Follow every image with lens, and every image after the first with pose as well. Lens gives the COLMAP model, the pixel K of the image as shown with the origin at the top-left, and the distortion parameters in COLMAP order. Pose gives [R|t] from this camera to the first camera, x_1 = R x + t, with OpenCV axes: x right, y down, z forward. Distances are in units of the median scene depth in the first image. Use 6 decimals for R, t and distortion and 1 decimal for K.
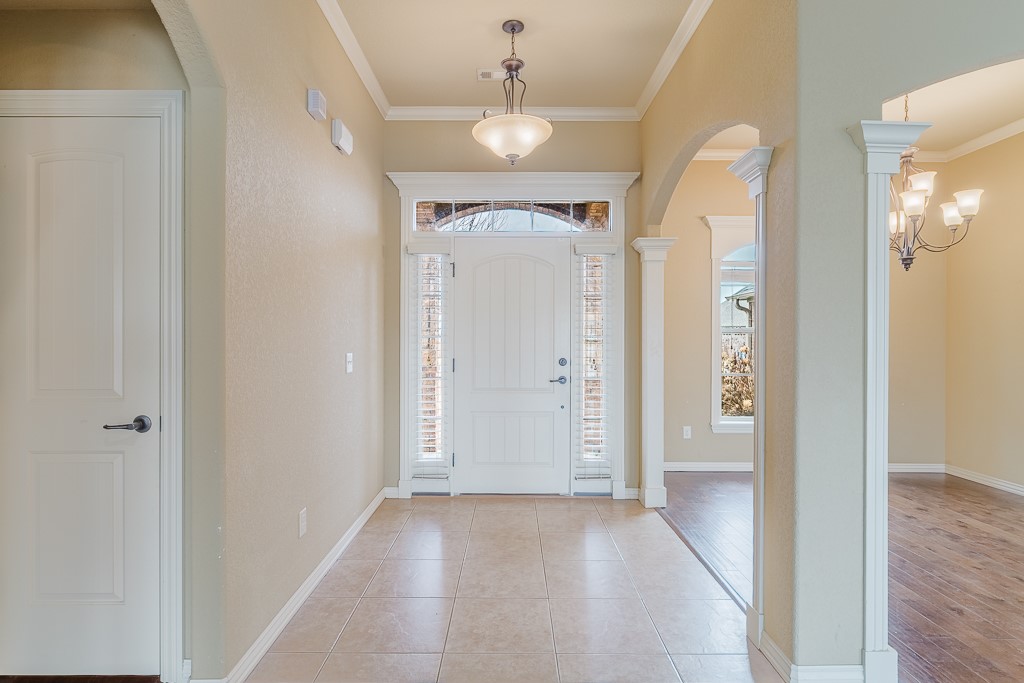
lens RADIAL K [[527.0, 0, 509.4], [0, 527.0, 340.7], [0, 0, 1]] dist [-0.003042, -0.000578]
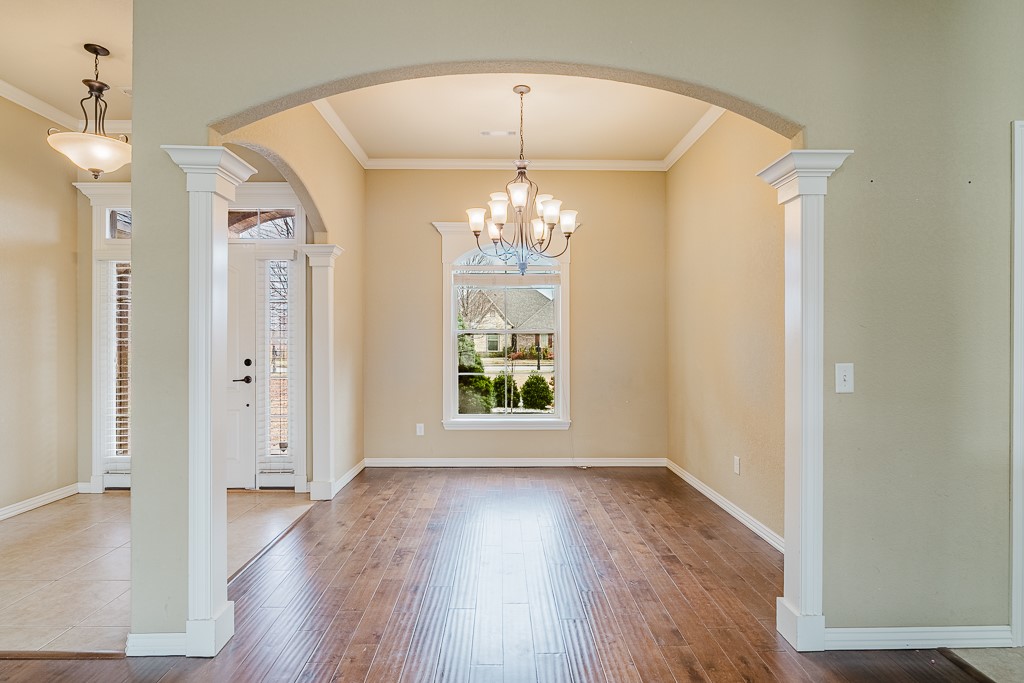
lens RADIAL K [[527.0, 0, 509.4], [0, 527.0, 340.7], [0, 0, 1]] dist [-0.003042, -0.000578]
pose [[0.999919, -0.003536, 0.012217, 0.610164], [0.003562, 0.999991, -0.002132, 0.001156], [-0.012209, 0.002175, 0.999923, -0.057303]]
